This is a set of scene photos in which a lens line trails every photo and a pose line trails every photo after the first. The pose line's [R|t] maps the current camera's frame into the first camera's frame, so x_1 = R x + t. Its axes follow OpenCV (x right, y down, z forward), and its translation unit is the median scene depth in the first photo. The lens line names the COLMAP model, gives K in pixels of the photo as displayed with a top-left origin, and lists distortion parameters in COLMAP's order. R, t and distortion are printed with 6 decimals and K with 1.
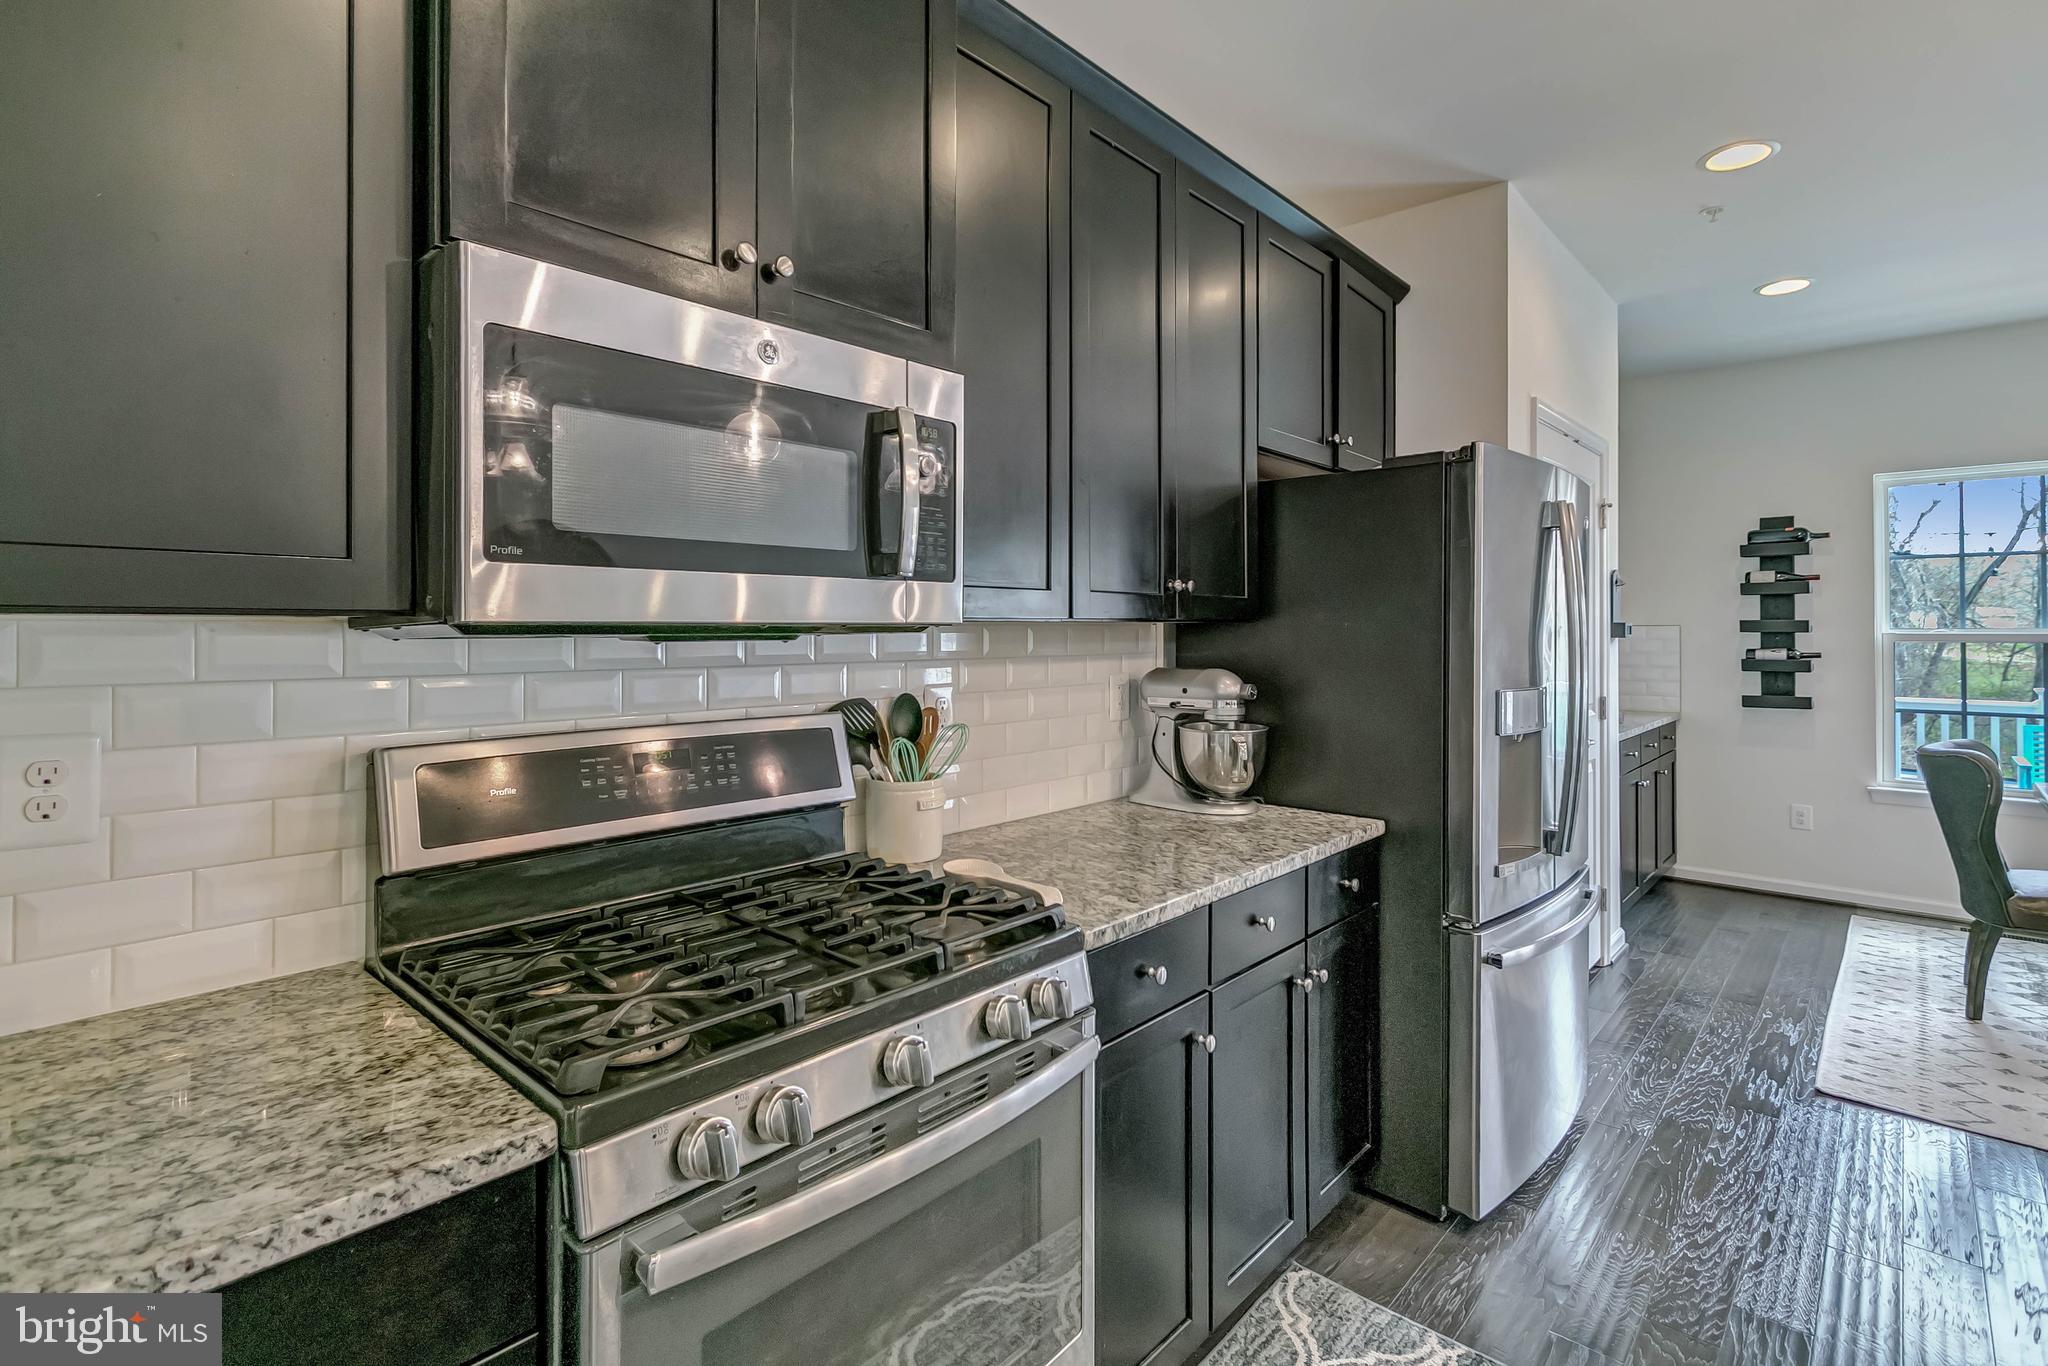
lens RADIAL K [[976.9, 0, 1018.1], [0, 976.9, 619.4], [0, 0, 1]] dist [-0.000366, 0.000443]
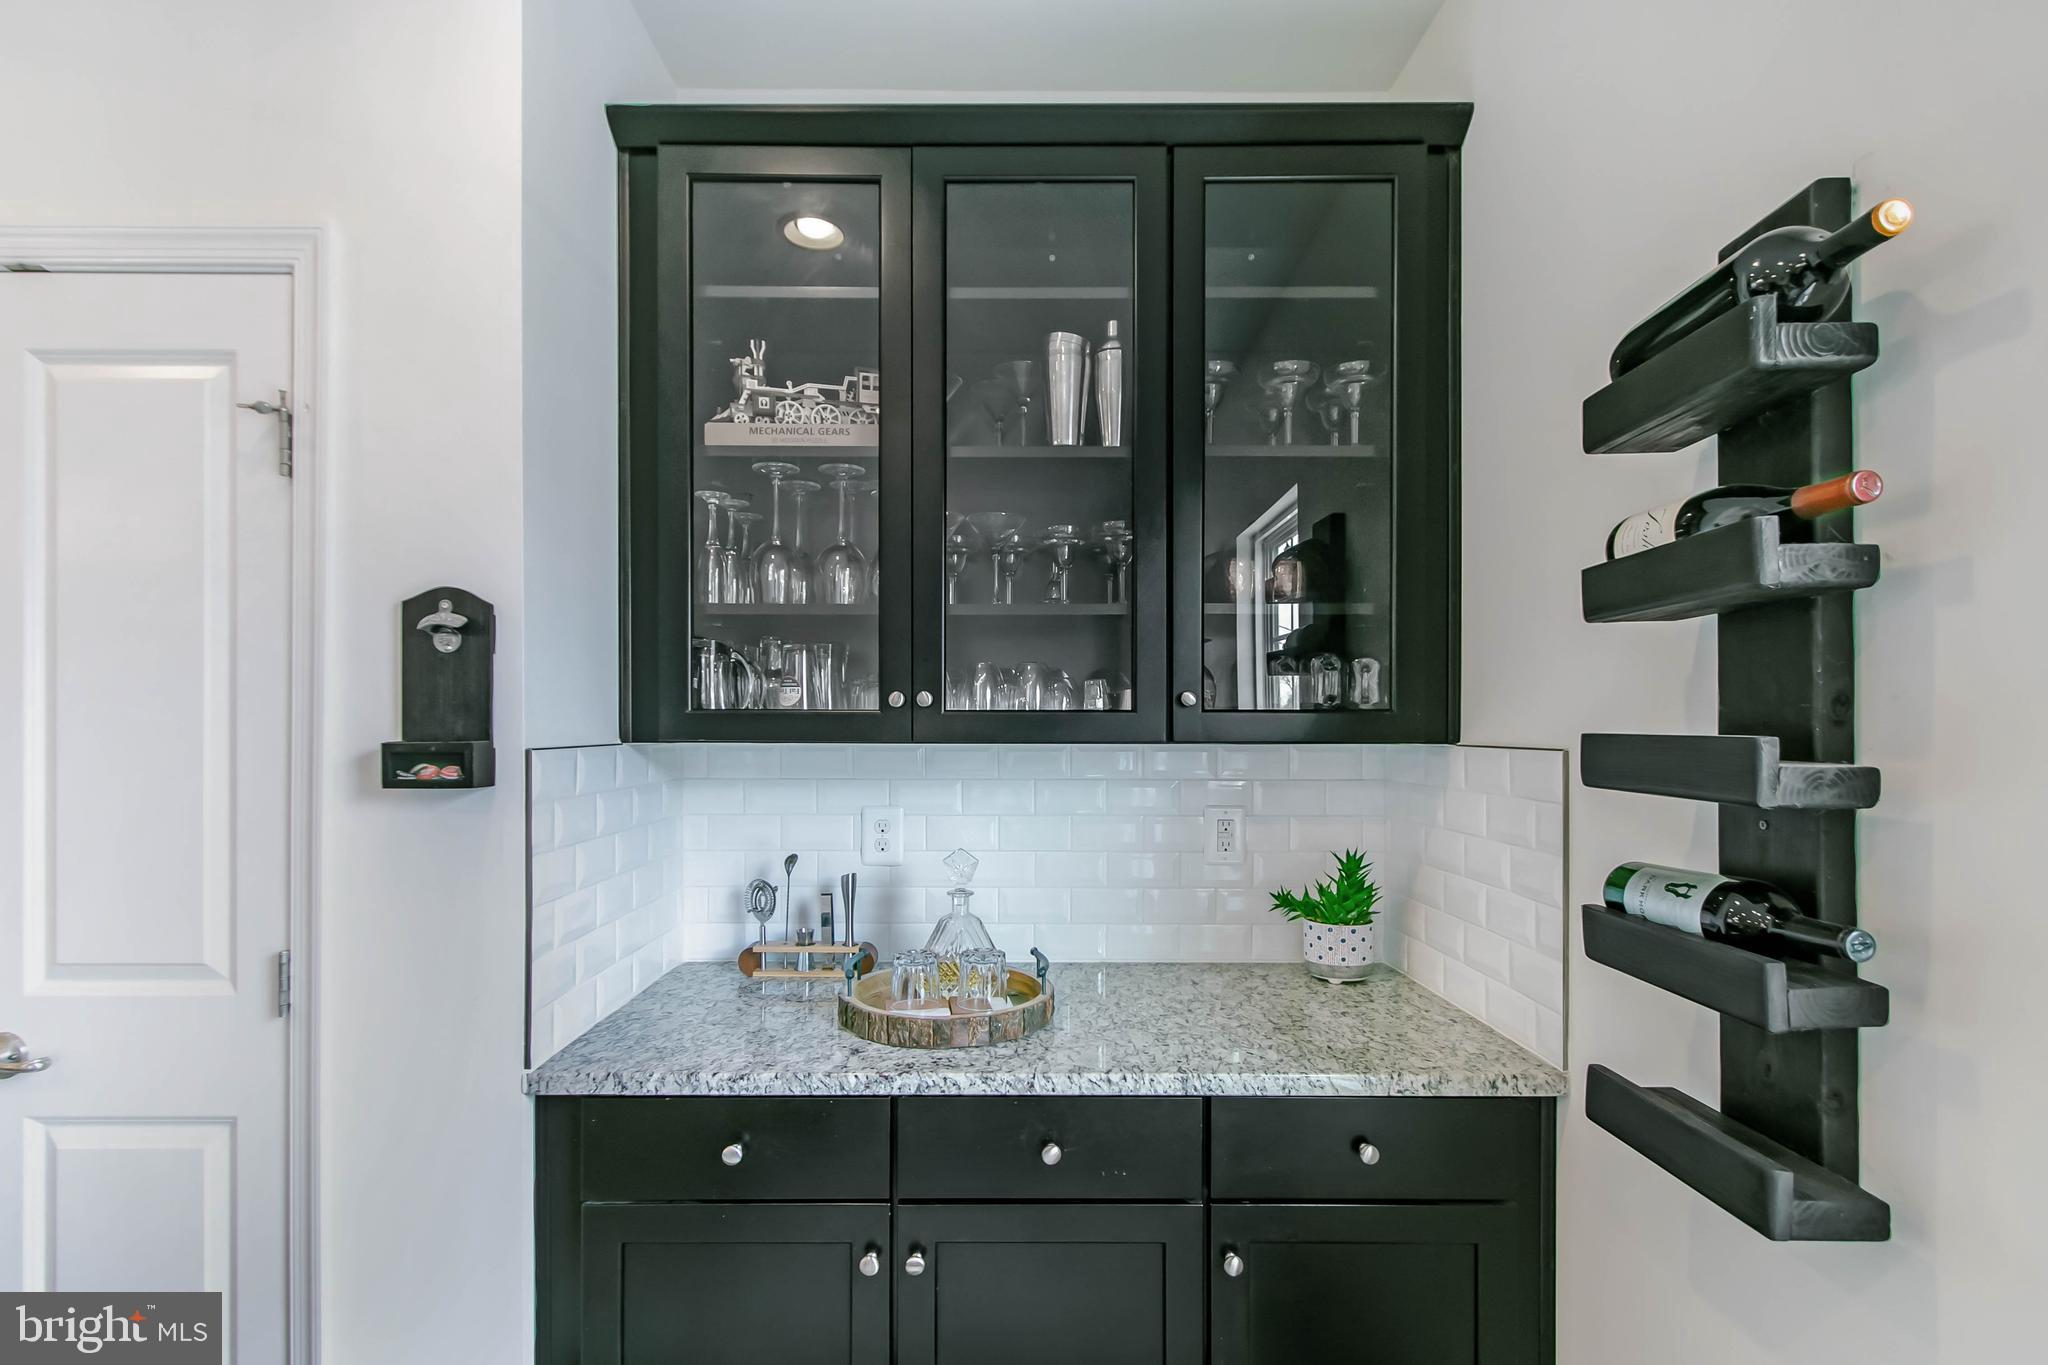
lens RADIAL K [[970.7, 0, 1017.2], [0, 970.7, 729.2], [0, 0, 1]] dist [0.001113, 0.000064]
pose [[0.675637, 0.003198, -0.737228, 1.691224], [0.004308, 0.999956, 0.008285, -0.004802], [0.737222, -0.008773, 0.675594, 1.557601]]
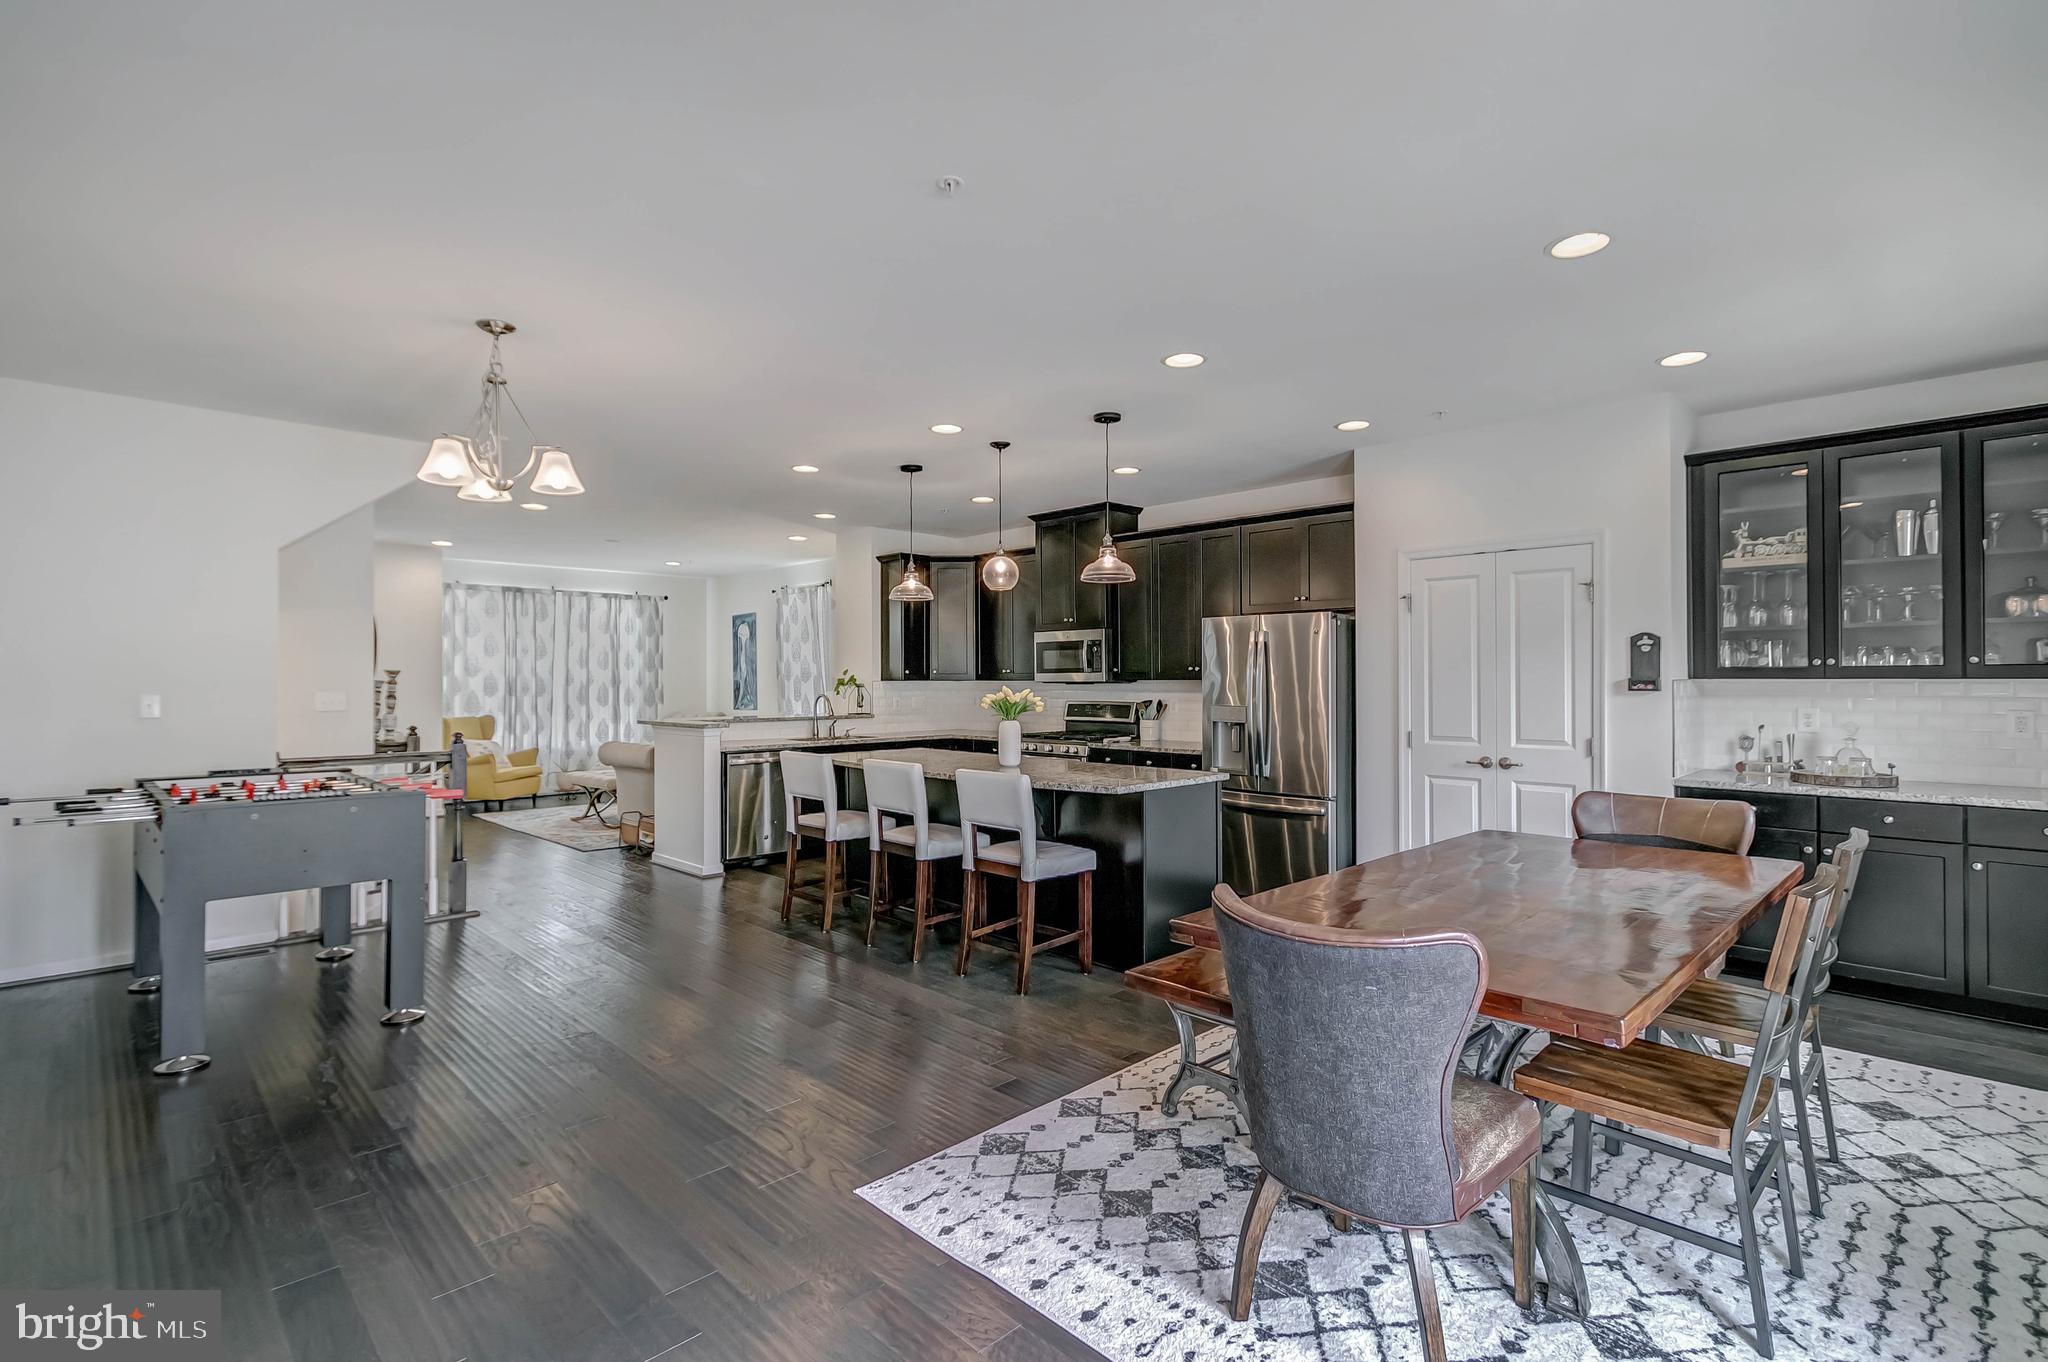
lens RADIAL K [[959.6, 0, 1012.0], [0, 959.6, 676.7], [0, 0, 1]] dist [-0.000990, -0.000635]
pose [[-0.064322, -0.003099, -0.997924, 3.027390], [0.011537, 0.999926, -0.003849, -0.003745], [0.997863, -0.011760, -0.064281, 0.560379]]
